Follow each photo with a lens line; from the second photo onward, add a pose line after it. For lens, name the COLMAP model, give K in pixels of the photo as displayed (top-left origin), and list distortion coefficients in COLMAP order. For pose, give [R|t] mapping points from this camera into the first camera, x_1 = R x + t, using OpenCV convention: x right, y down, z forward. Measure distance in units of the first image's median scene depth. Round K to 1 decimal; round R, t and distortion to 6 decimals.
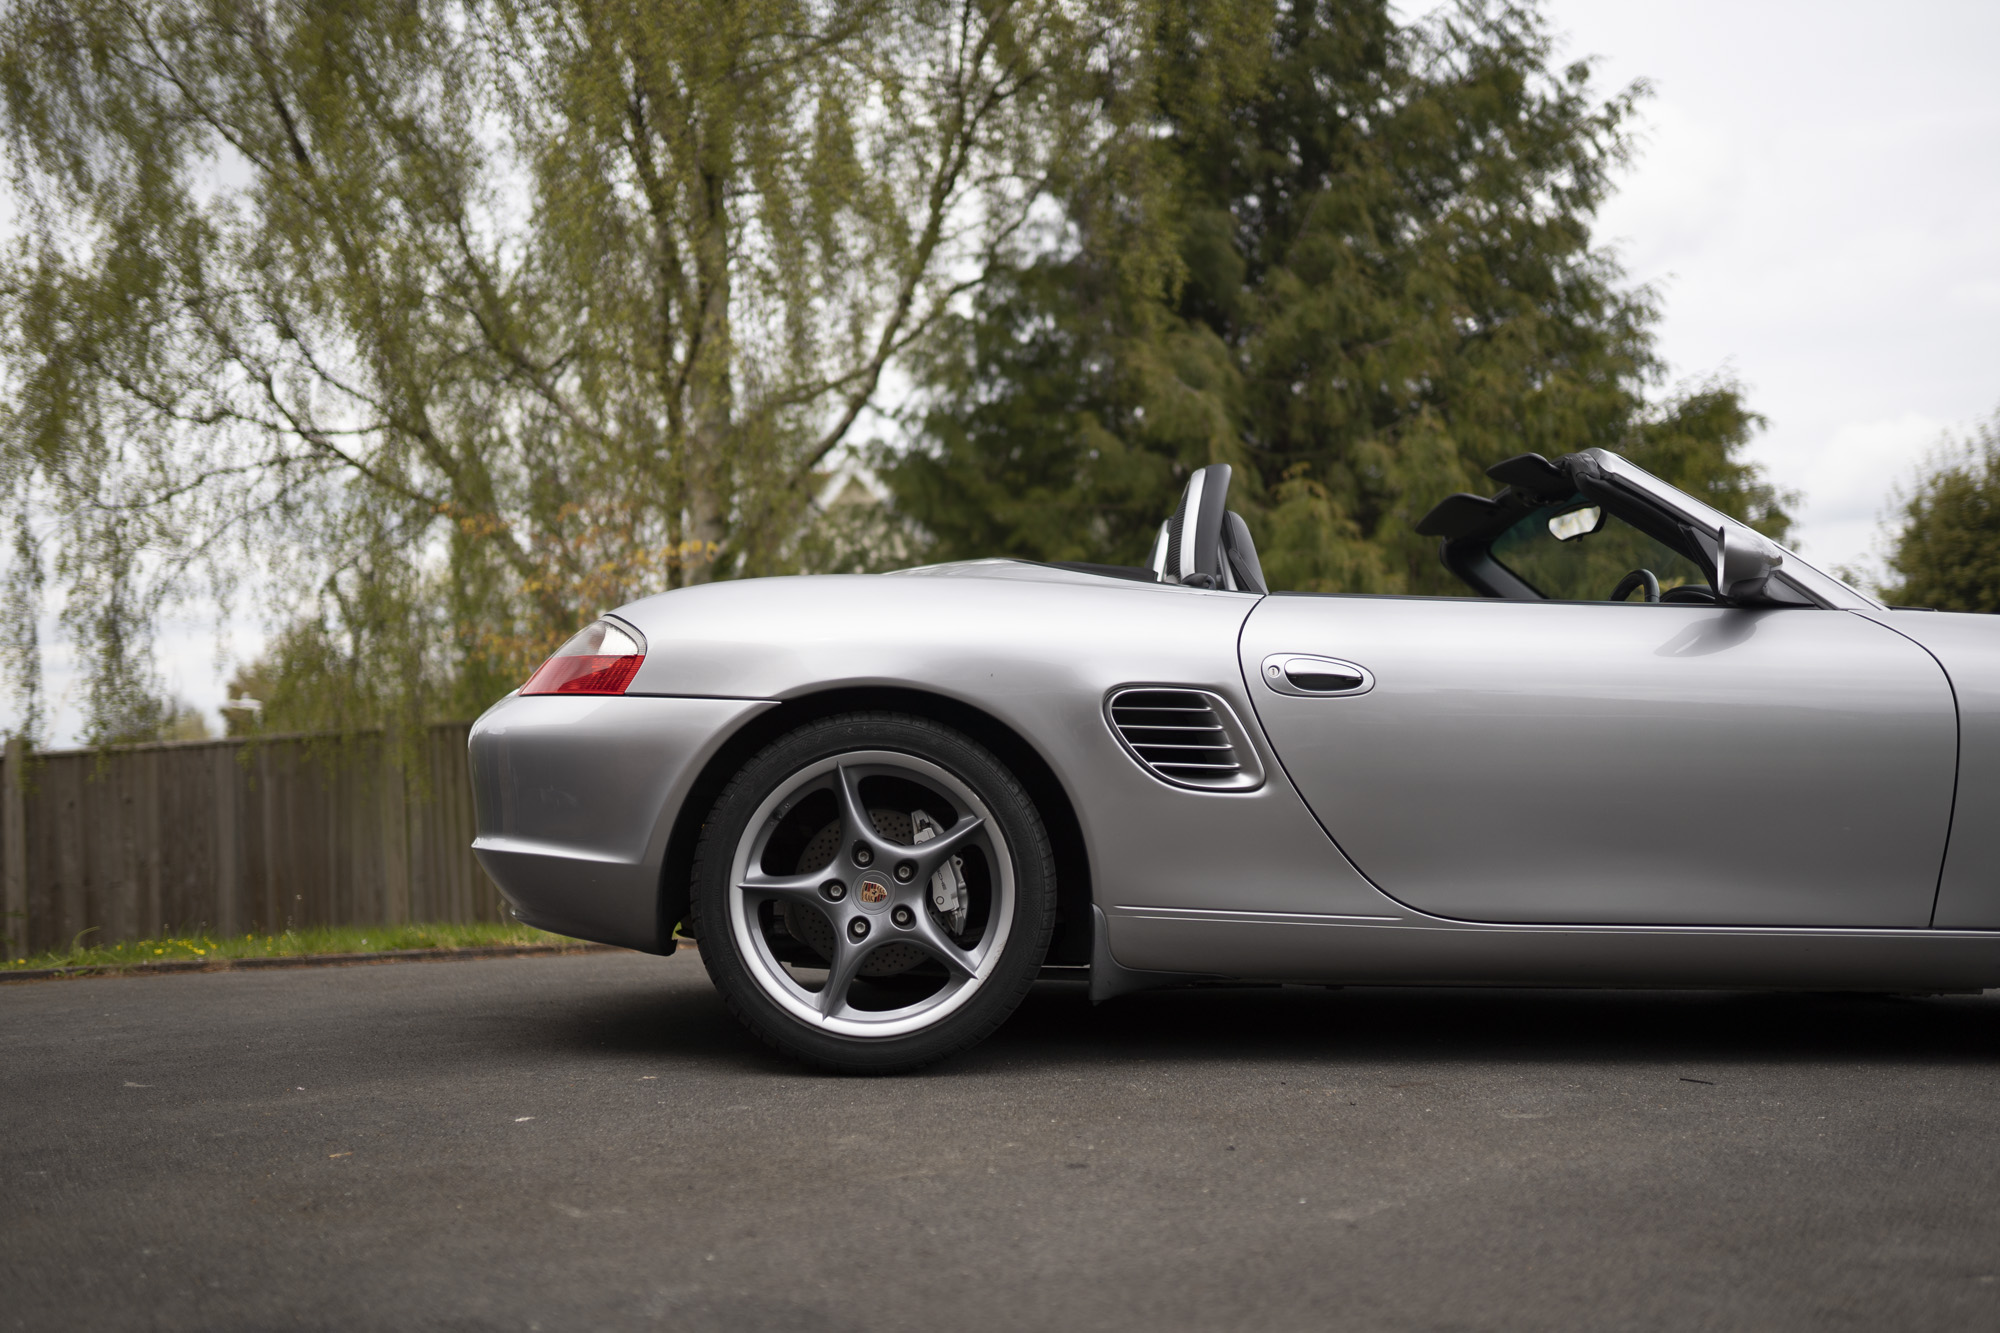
lens RADIAL K [[1912.8, 0, 984.2], [0, 1912.8, 670.1], [0, 0, 1]] dist [-0.026317, 0.000000]
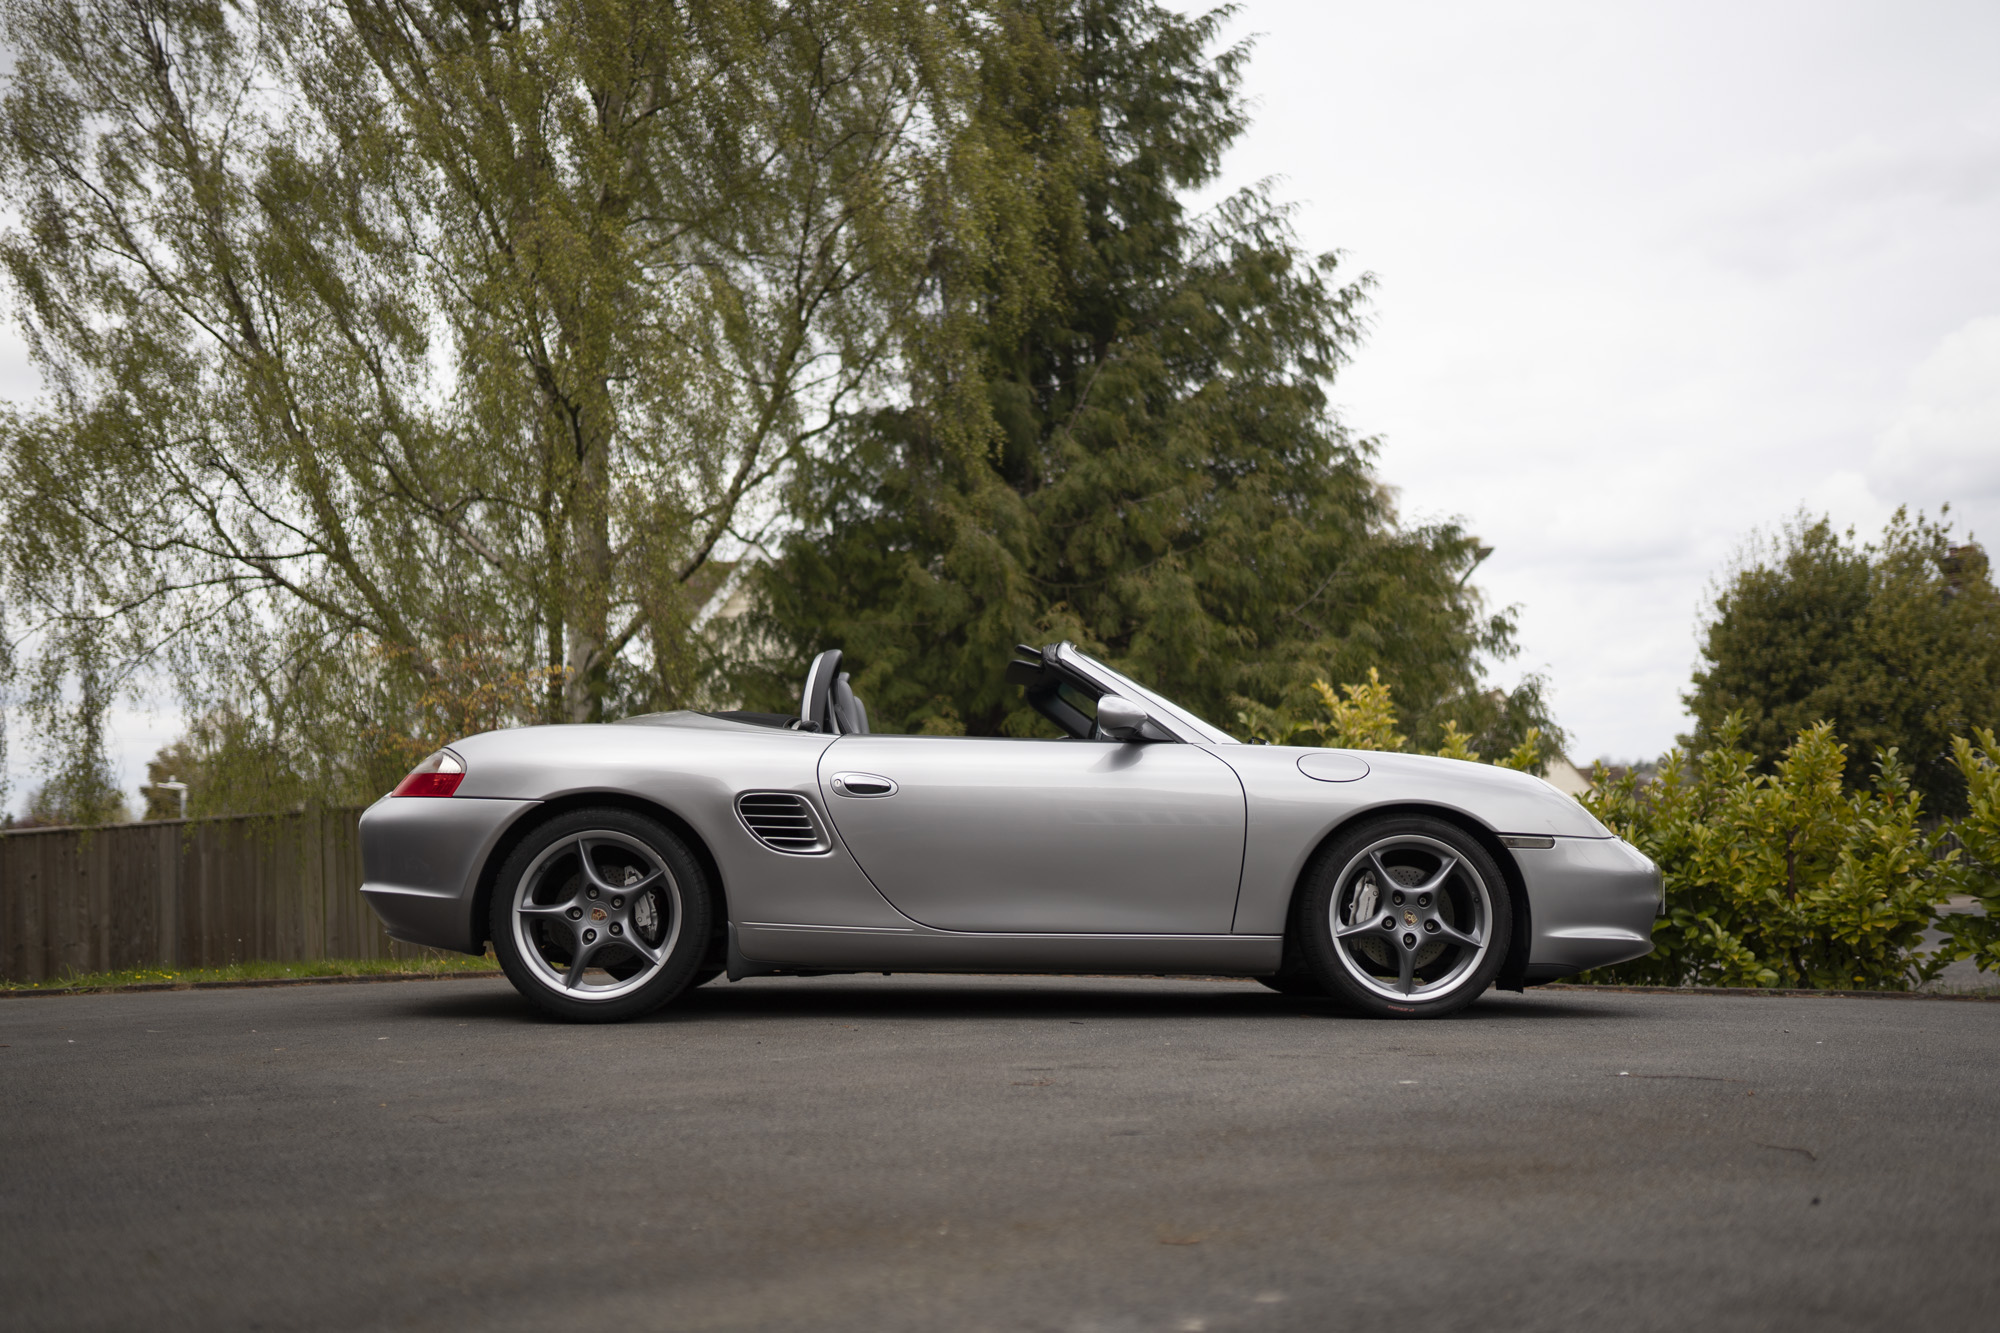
lens RADIAL K [[1912.8, 0, 987.5], [0, 1912.8, 662.9], [0, 0, 1]] dist [-0.026317, 0.000000]
pose [[0.999256, 0.000800, 0.038558, 0.210971], [0.000883, 0.999047, -0.043630, -0.030353], [-0.038556, 0.043631, 0.998303, -0.676363]]
